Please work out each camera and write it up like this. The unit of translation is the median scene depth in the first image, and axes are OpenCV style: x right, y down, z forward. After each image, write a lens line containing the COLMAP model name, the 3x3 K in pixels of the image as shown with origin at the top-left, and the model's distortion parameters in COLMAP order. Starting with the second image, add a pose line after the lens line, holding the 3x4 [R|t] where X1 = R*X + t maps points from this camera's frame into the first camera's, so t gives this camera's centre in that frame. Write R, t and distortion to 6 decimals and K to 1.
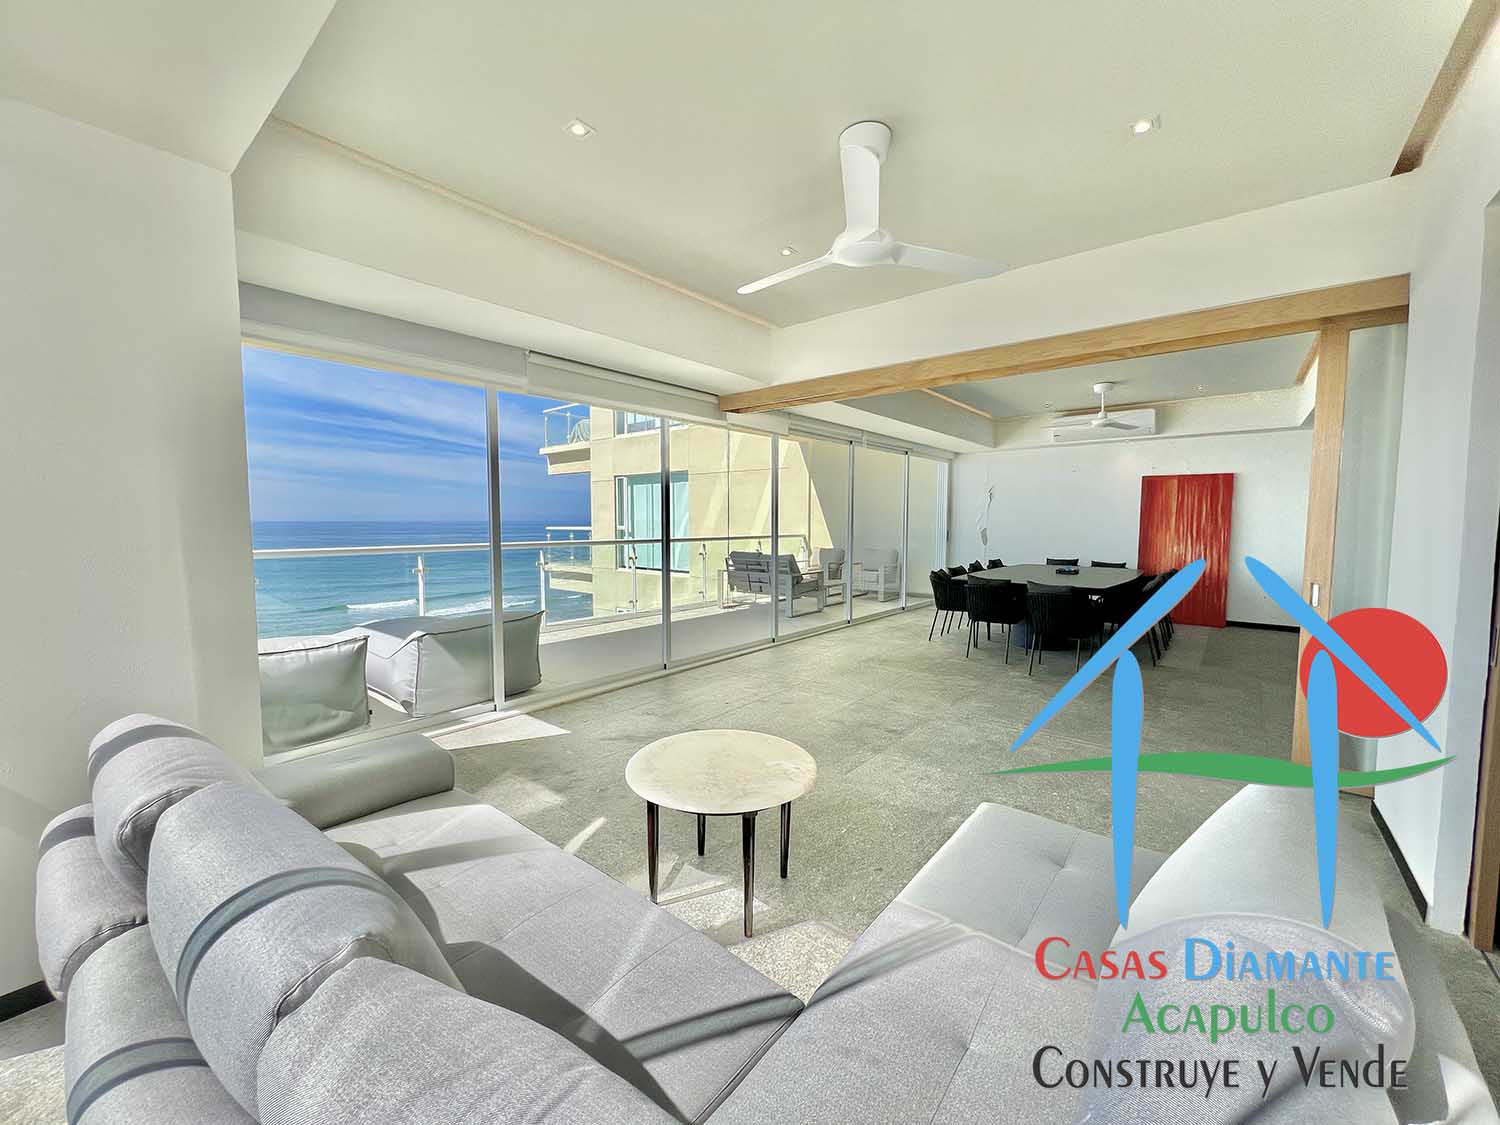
lens RADIAL K [[599.6, 0, 747.2], [0, 599.6, 558.6], [0, 0, 1]] dist [0.000904, -0.000011]
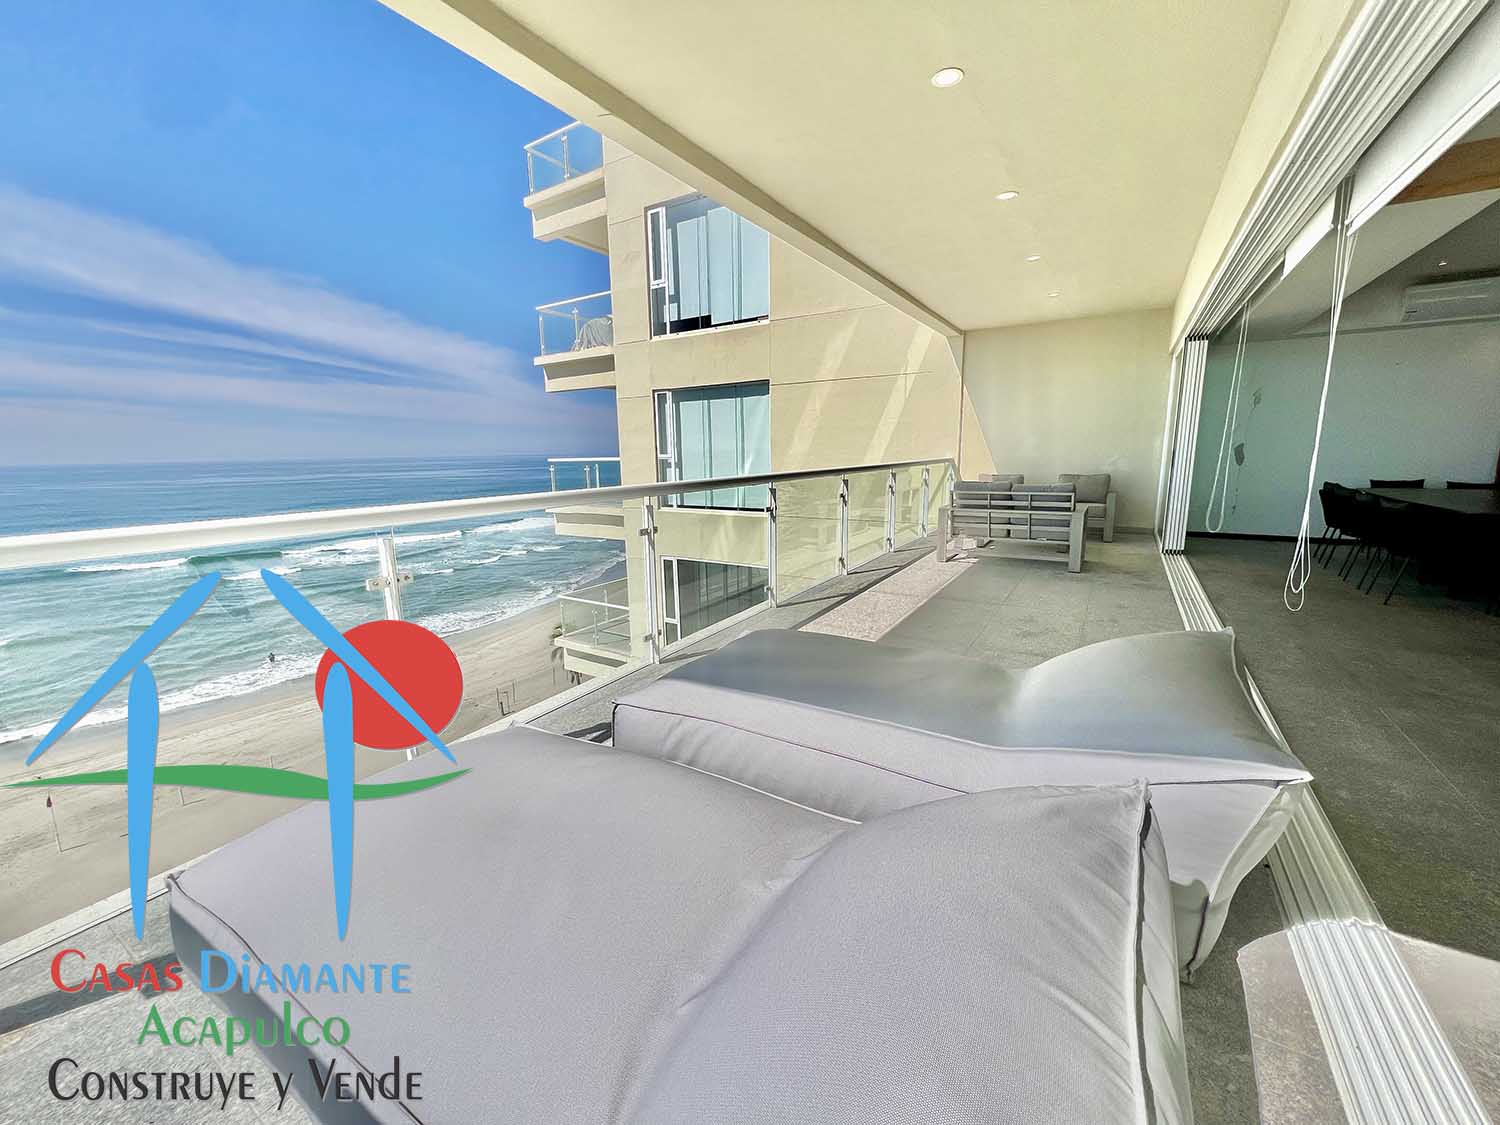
lens RADIAL K [[602.3, 0, 746.6], [0, 602.3, 558.5], [0, 0, 1]] dist [-0.001896, -0.000166]
pose [[0.990725, -0.043397, 0.128766, -0.383884], [0.028467, 0.992888, 0.115600, -0.011721], [-0.132867, -0.110862, 0.984914, 0.329855]]
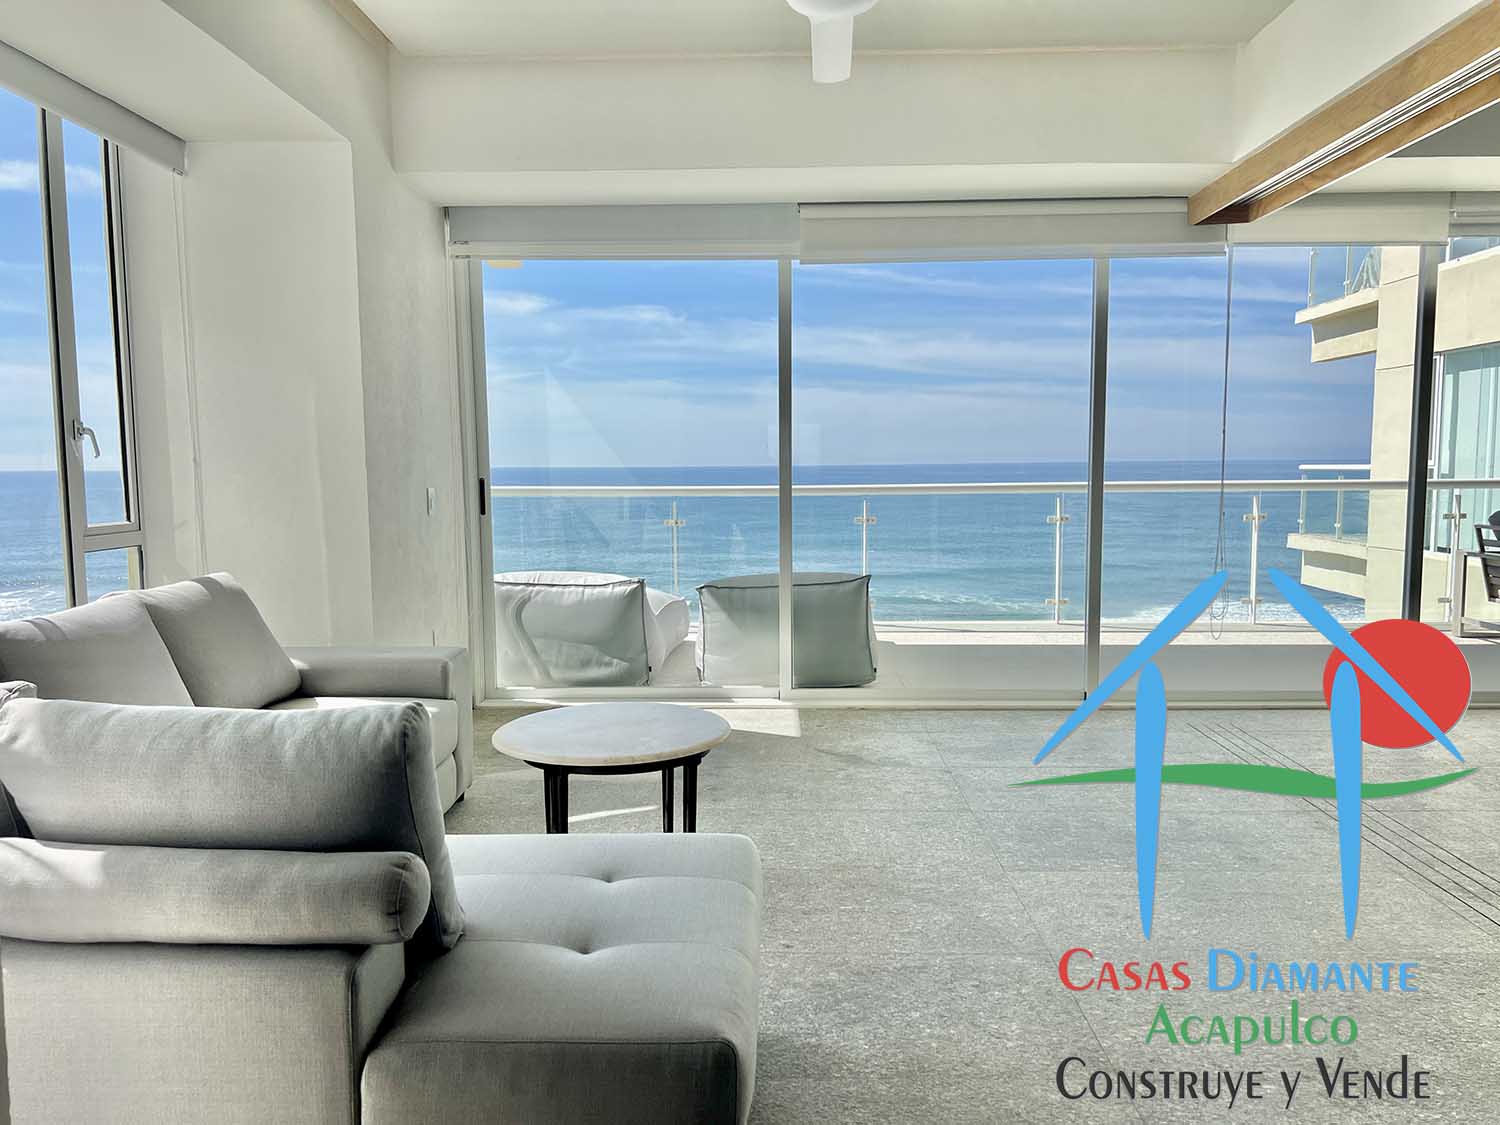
lens RADIAL K [[1124.6, 0, 748.3], [0, 1124.6, 564.8], [0, 0, 1]] dist [0.088363, -0.115587]
pose [[0.618022, 0.064313, -0.783525, 0.309265], [-0.040949, 0.997929, 0.049612, 0.008524], [0.785093, 0.001423, 0.619376, 0.045092]]
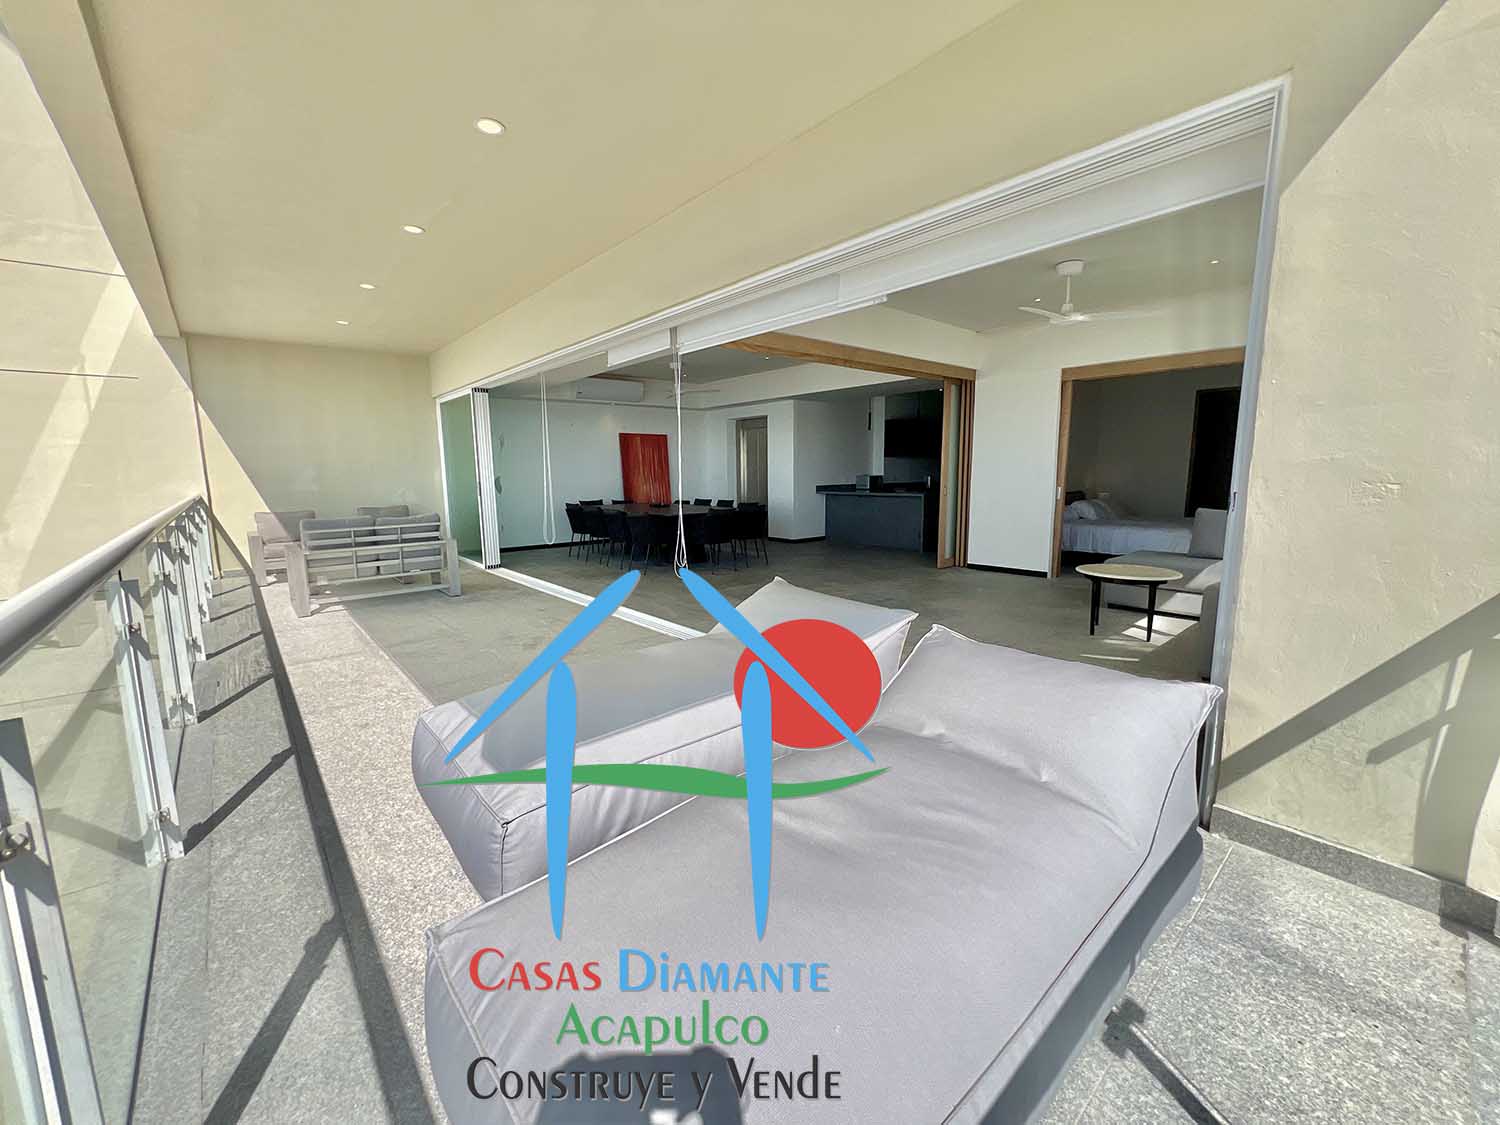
lens RADIAL K [[599.6, 0, 747.2], [0, 599.6, 558.6], [0, 0, 1]] dist [0.000904, -0.000011]
pose [[0.169061, -0.148001, 0.974430, -0.565684], [0.076765, 0.987635, 0.136688, -0.023055], [-0.982612, 0.051693, 0.178332, 0.473861]]
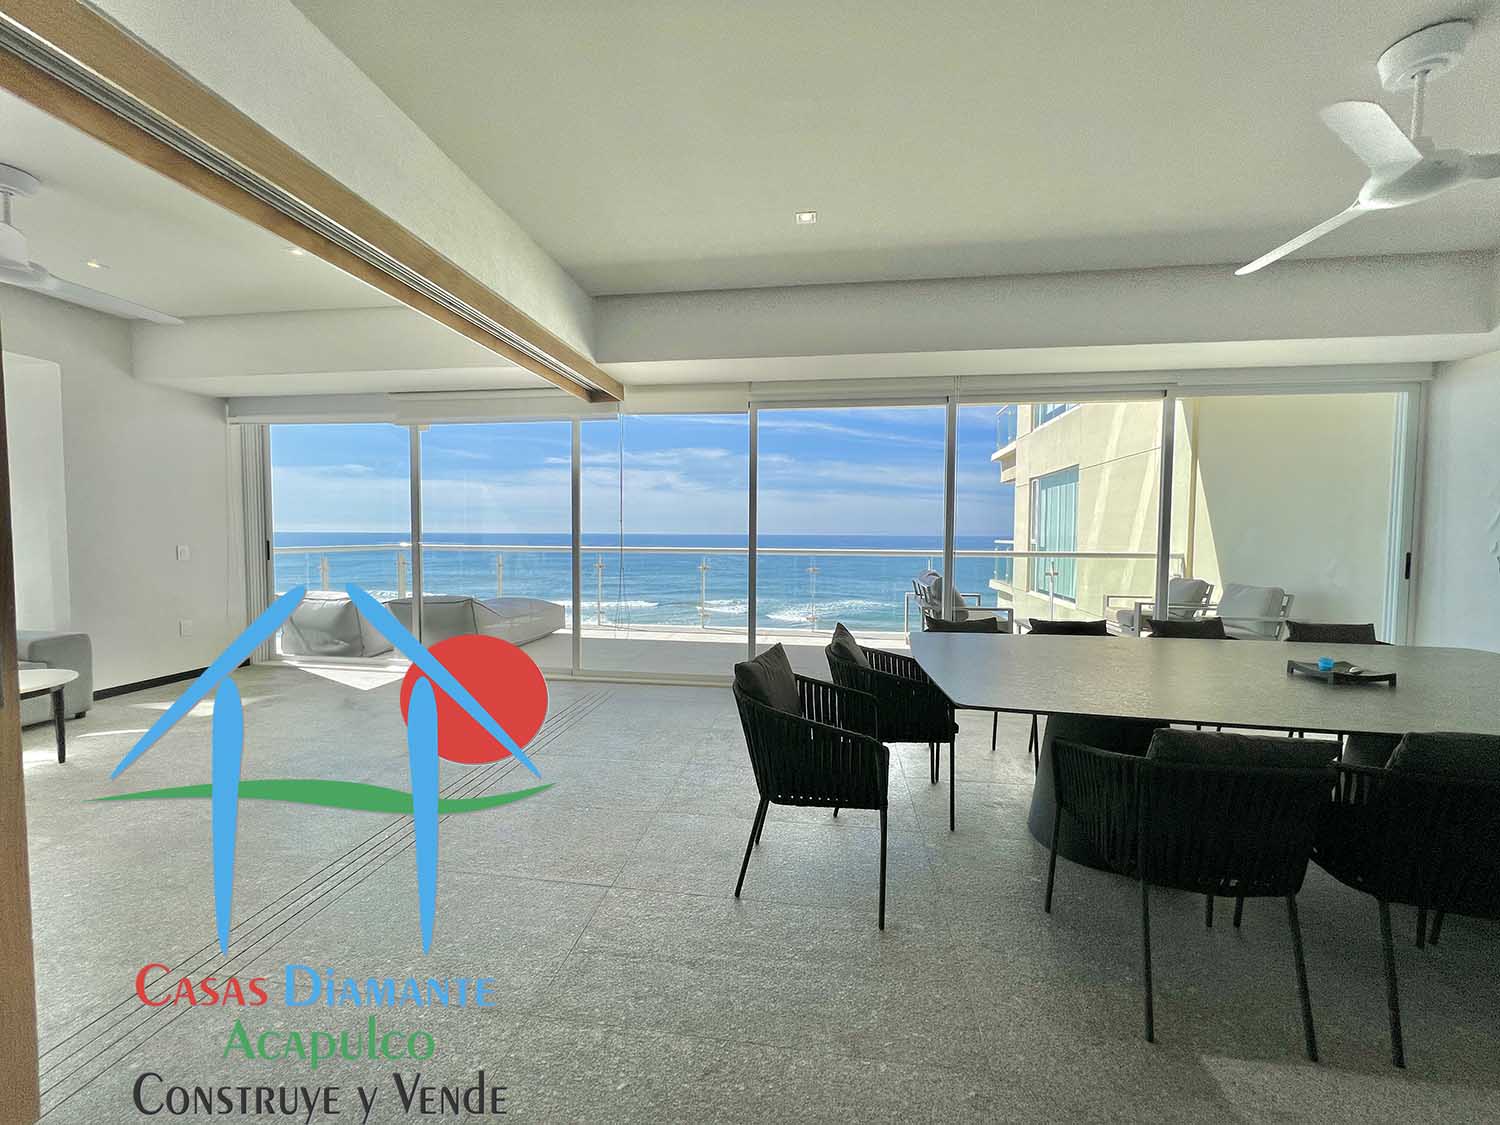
lens RADIAL K [[602.3, 0, 746.6], [0, 602.3, 558.5], [0, 0, 1]] dist [-0.001896, -0.000166]
pose [[0.522178, 0.035970, -0.852077, 0.522182], [-0.058887, 0.998246, 0.006052, -0.018320], [0.850801, 0.047016, 0.523381, 0.435674]]
